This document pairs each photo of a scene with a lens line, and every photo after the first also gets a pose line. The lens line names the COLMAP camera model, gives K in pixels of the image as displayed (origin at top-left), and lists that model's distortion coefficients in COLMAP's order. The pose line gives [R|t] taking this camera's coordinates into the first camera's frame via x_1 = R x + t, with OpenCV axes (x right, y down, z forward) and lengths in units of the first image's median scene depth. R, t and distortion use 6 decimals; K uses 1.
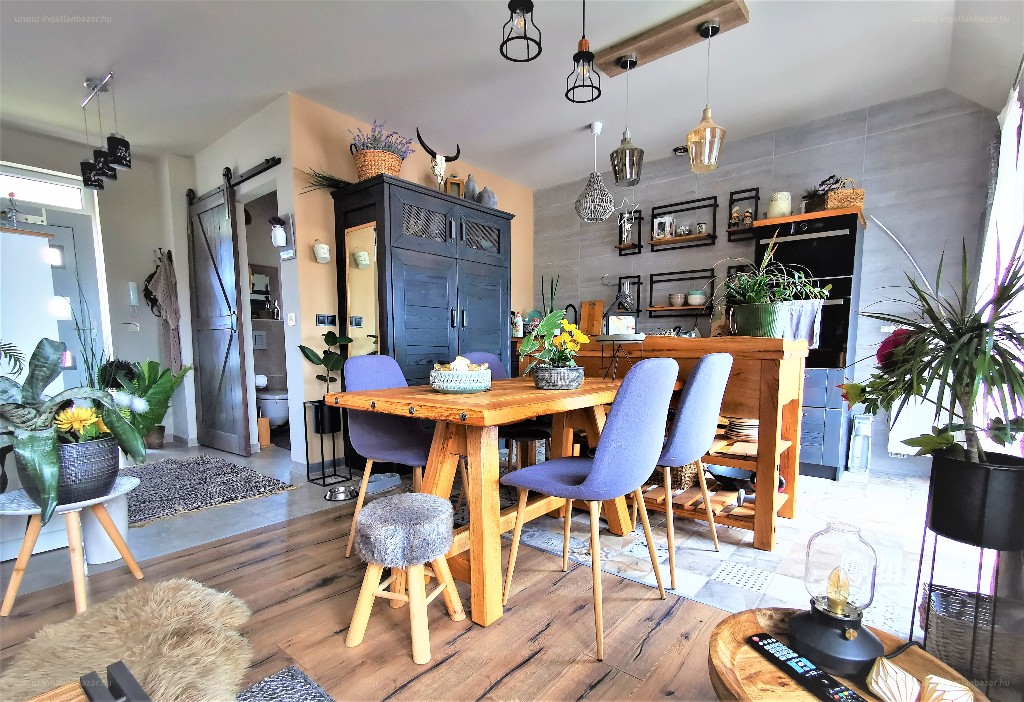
lens RADIAL K [[489.4, 0, 513.1], [0, 489.4, 422.2], [0, 0, 1]] dist [0.011912, -0.000376]
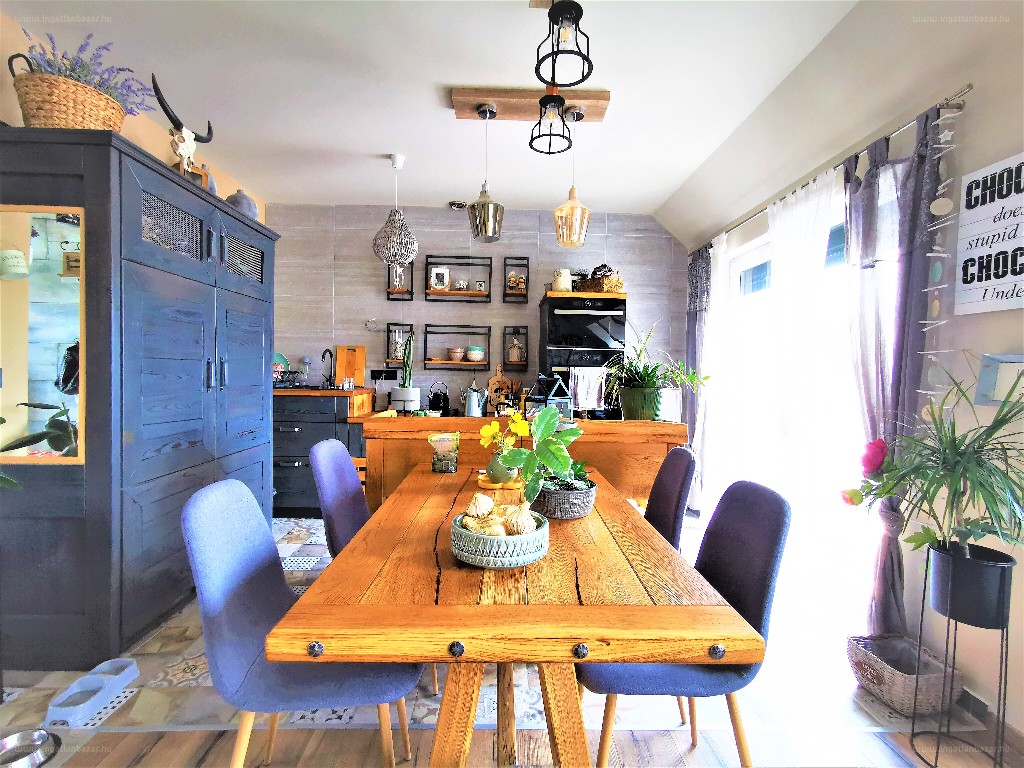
lens RADIAL K [[484.8, 0, 512.0], [0, 484.8, 384.0], [0, 0, 1]] dist [-0.000817, 0.000127]
pose [[0.753950, -0.001690, 0.656930, -0.224022], [0.082617, 0.992301, -0.092265, -0.108401], [-0.651716, 0.123837, 0.748285, 0.264793]]
